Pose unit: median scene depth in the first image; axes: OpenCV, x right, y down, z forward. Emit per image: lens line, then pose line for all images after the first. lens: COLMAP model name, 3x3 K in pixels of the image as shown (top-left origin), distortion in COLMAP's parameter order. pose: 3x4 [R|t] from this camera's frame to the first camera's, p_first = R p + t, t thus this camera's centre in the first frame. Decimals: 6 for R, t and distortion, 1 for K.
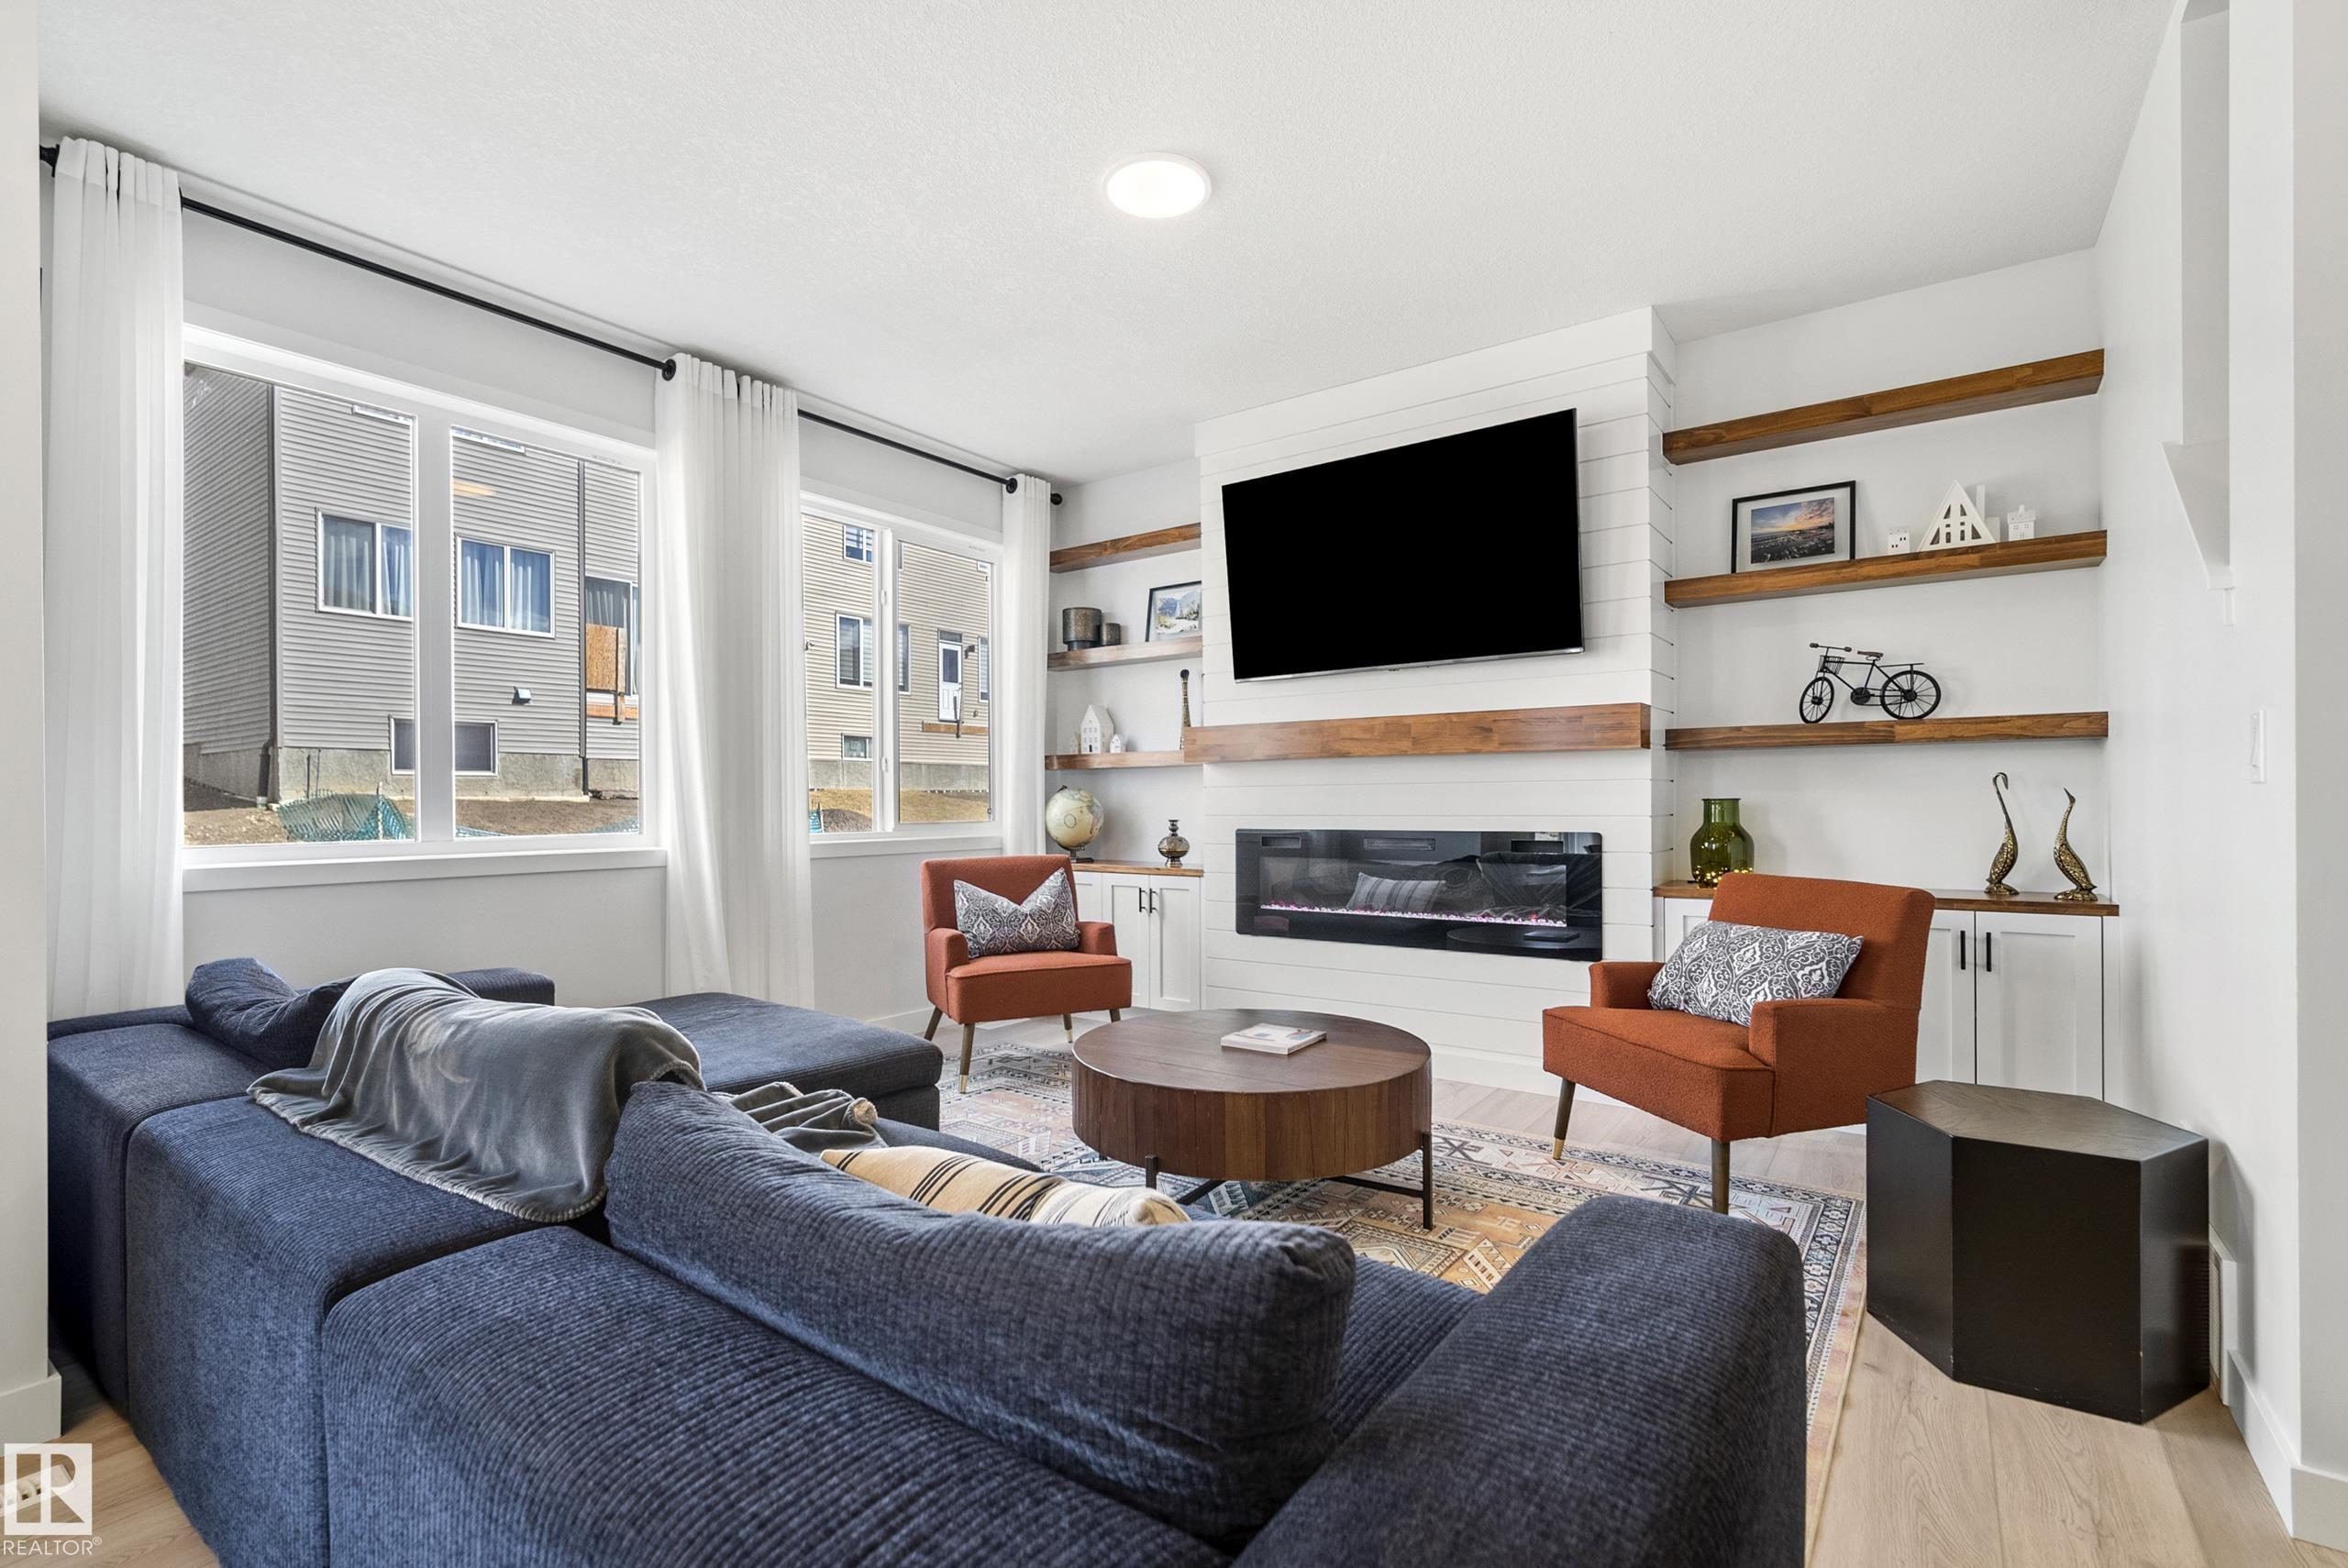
lens RADIAL K [[1044.7, 0, 1180.4], [0, 1044.7, 807.5], [0, 0, 1]] dist [-0.008708, 0.003156]
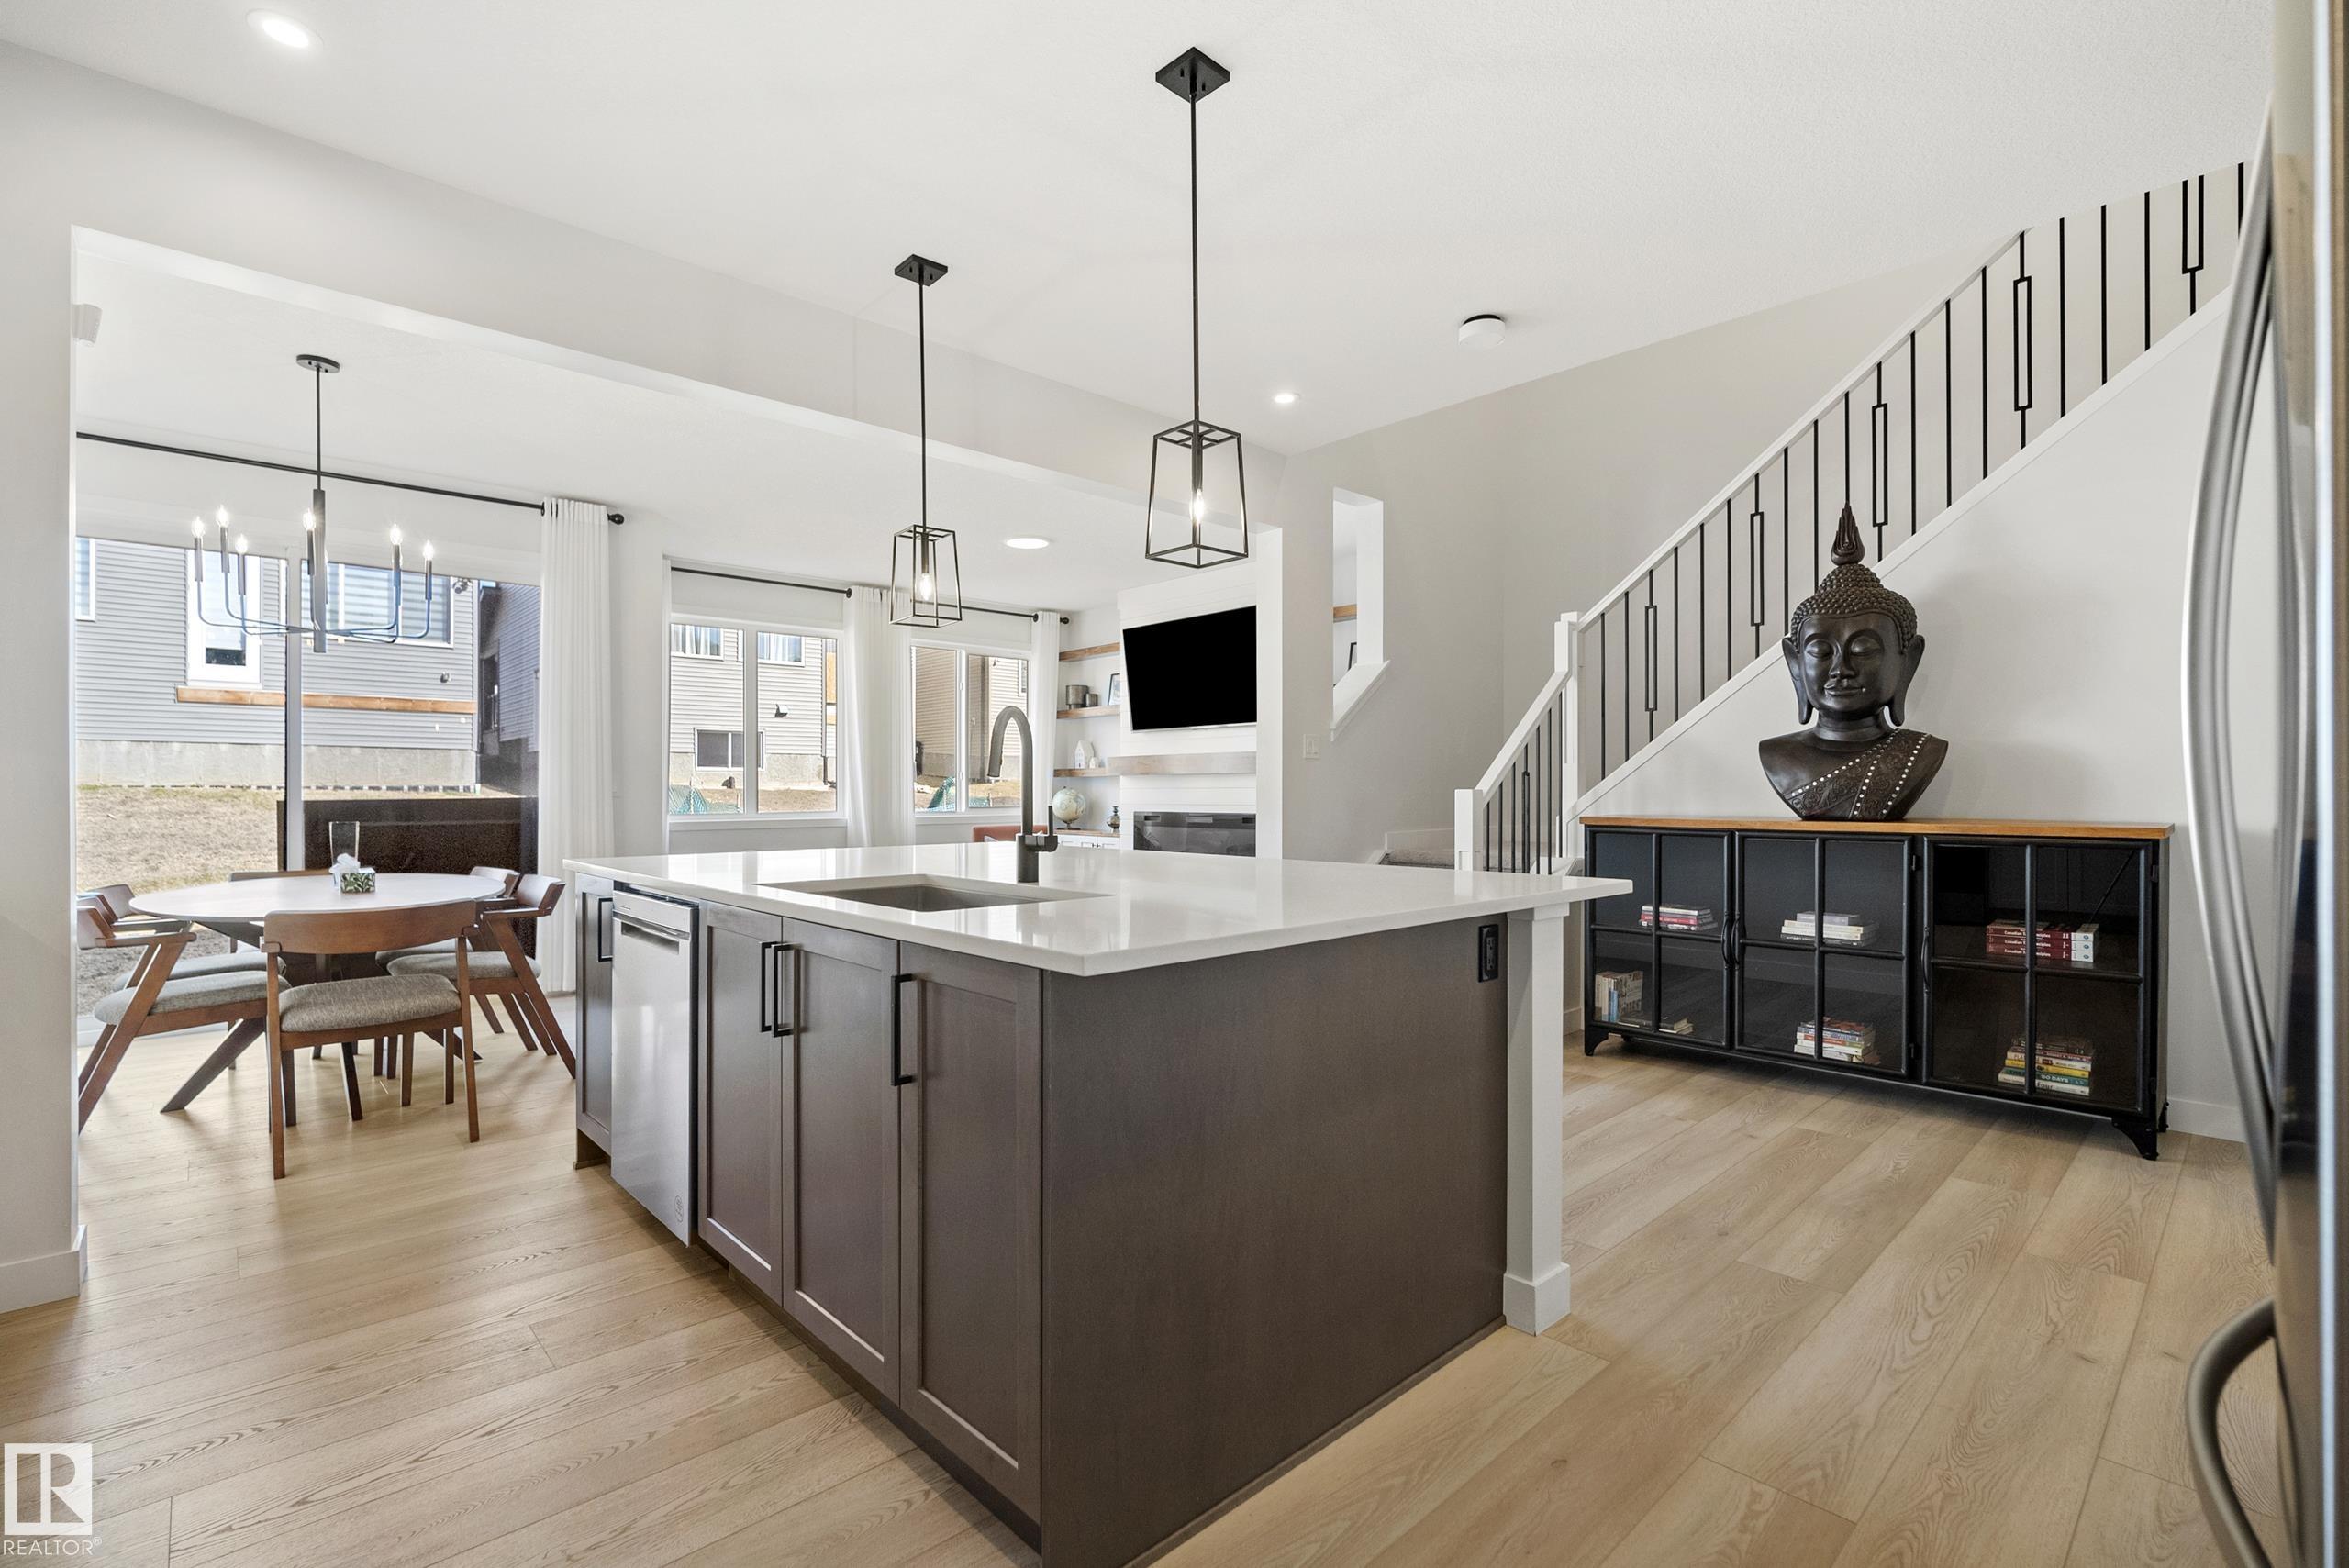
lens RADIAL K [[1029.1, 0, 1183.6], [0, 1029.1, 795.7], [0, 0, 1]] dist [-0.005236, 0.000269]
pose [[0.982055, 0.006462, -0.188482, 0.581154], [-0.006603, 0.999978, -0.000116, -0.009306], [0.188477, 0.001358, 0.982077, -0.936980]]
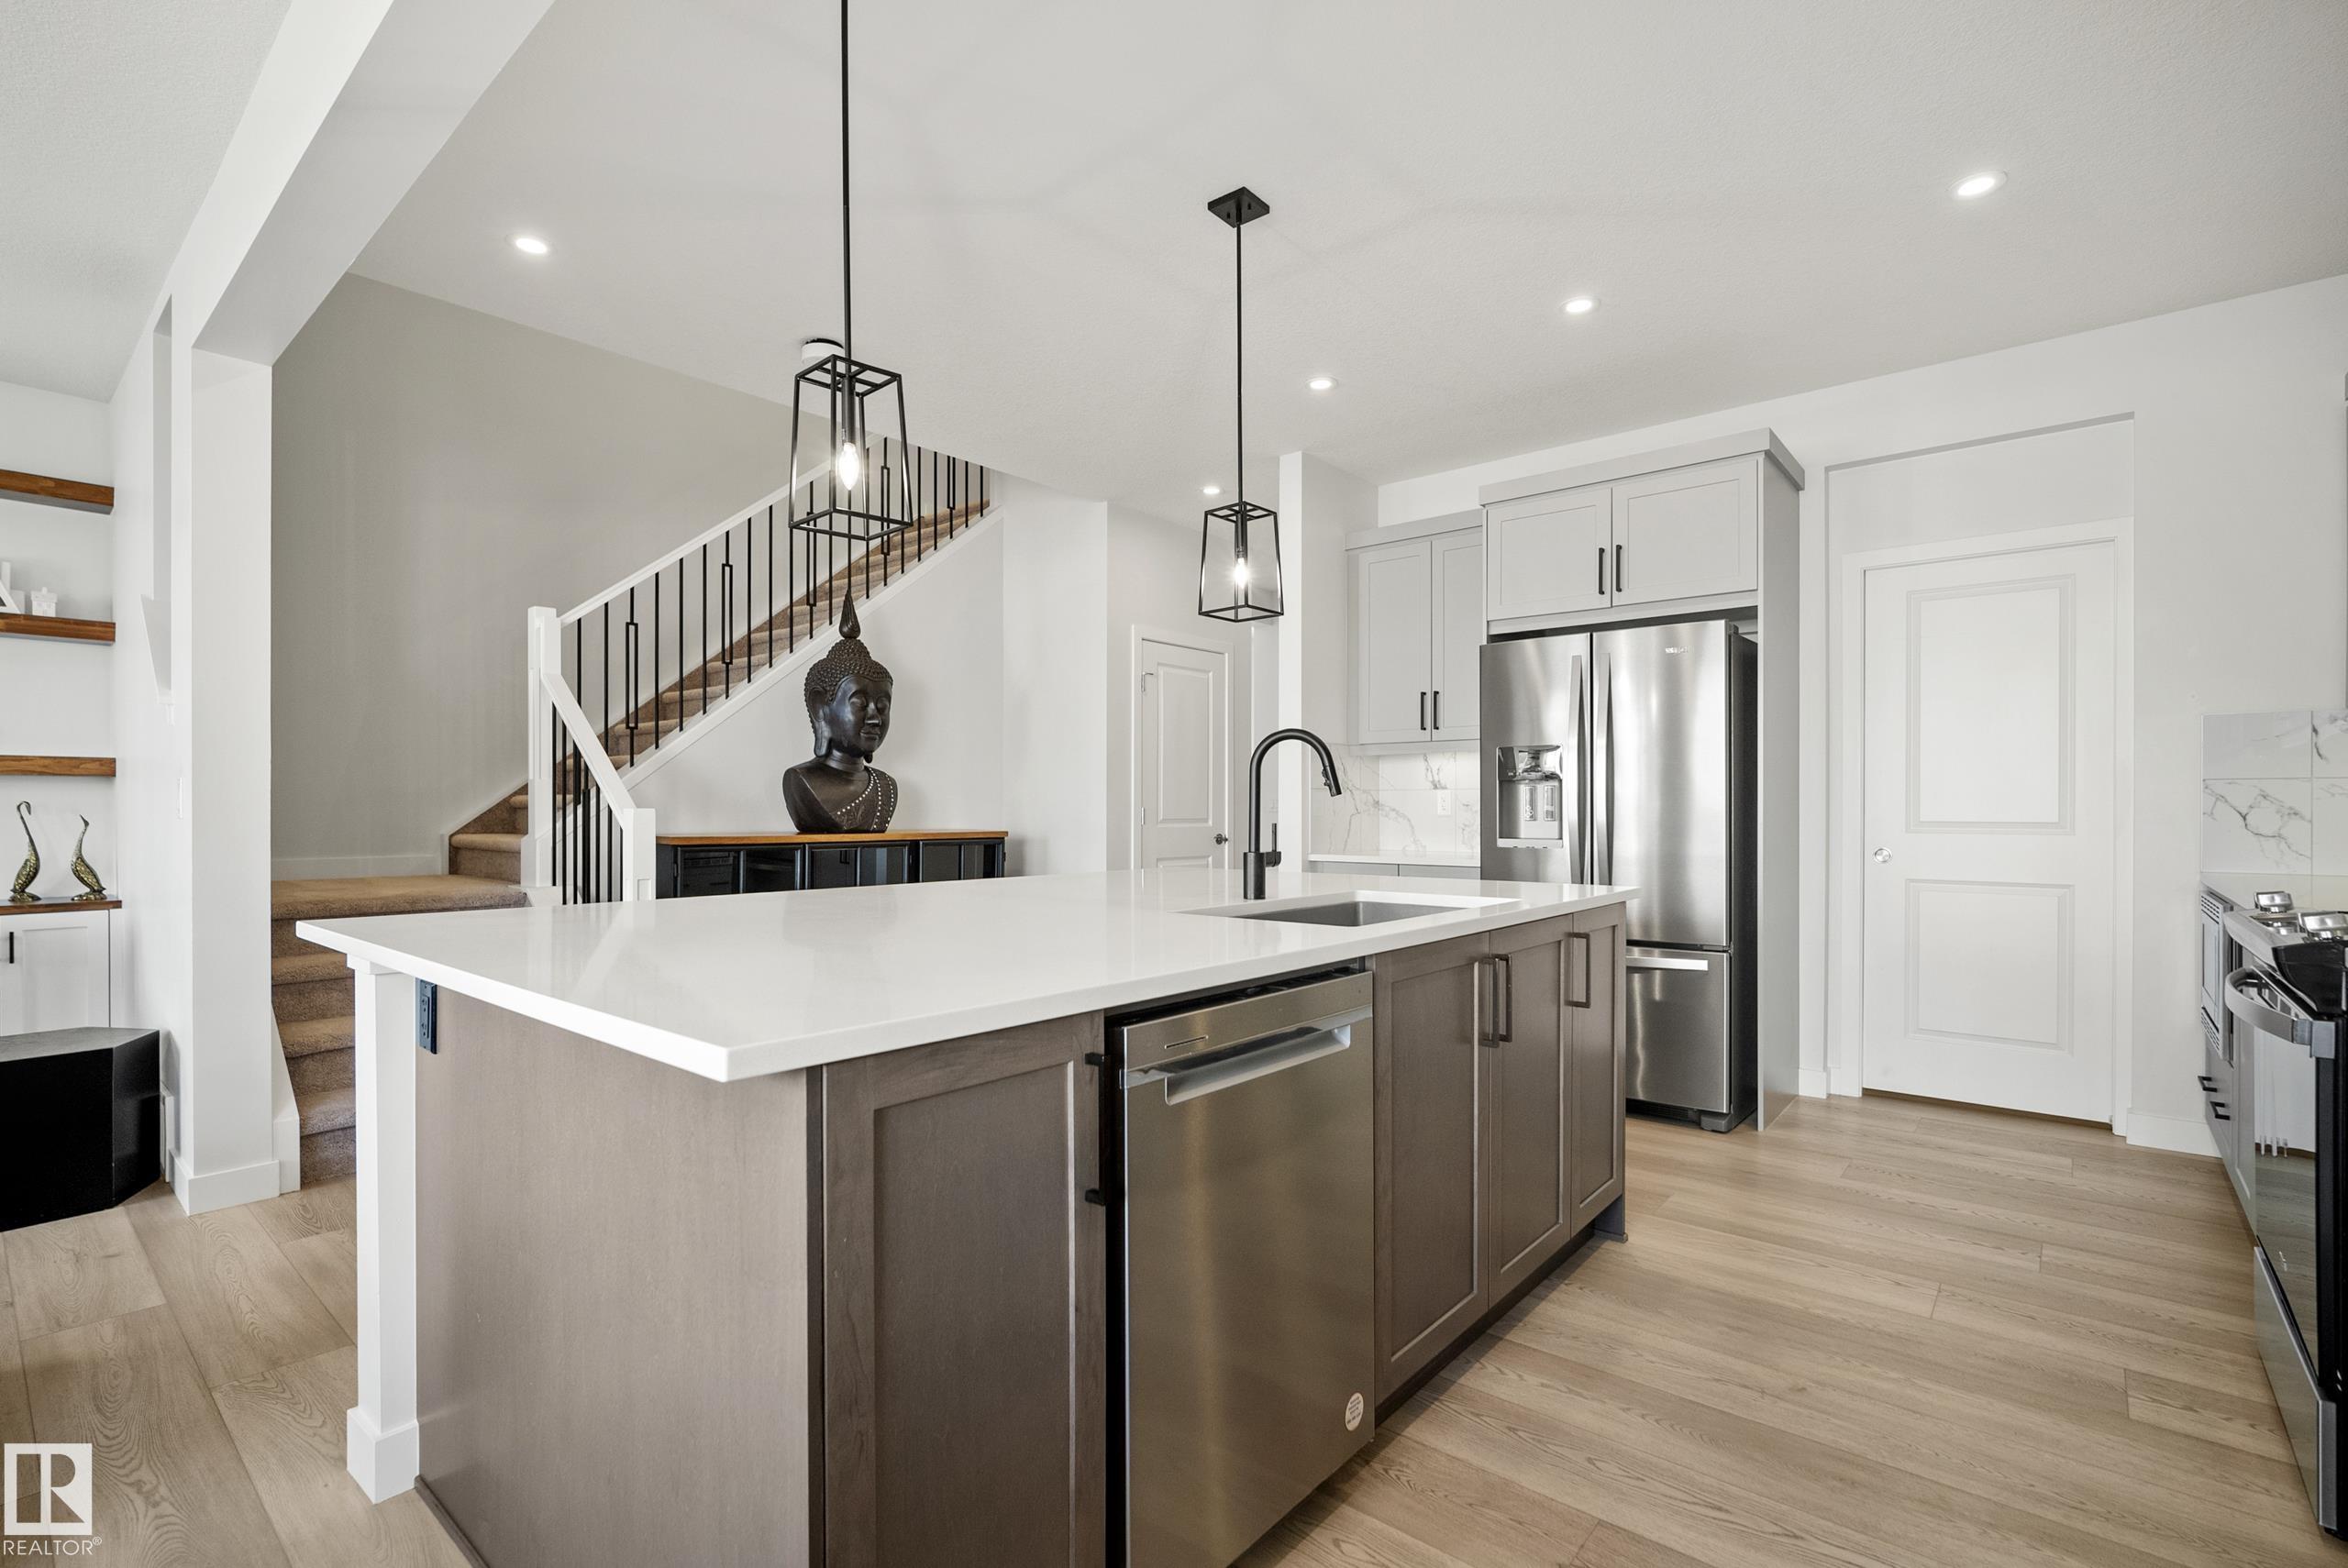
lens RADIAL K [[1044.7, 0, 1131.1], [0, 1044.7, 812.1], [0, 0, 1]] dist [-0.008708, 0.003156]
pose [[0.095212, 0.005545, 0.995442, -0.258760], [0.003621, 0.999976, -0.005917, -0.007613], [-0.995450, 0.004168, 0.095190, -0.351301]]
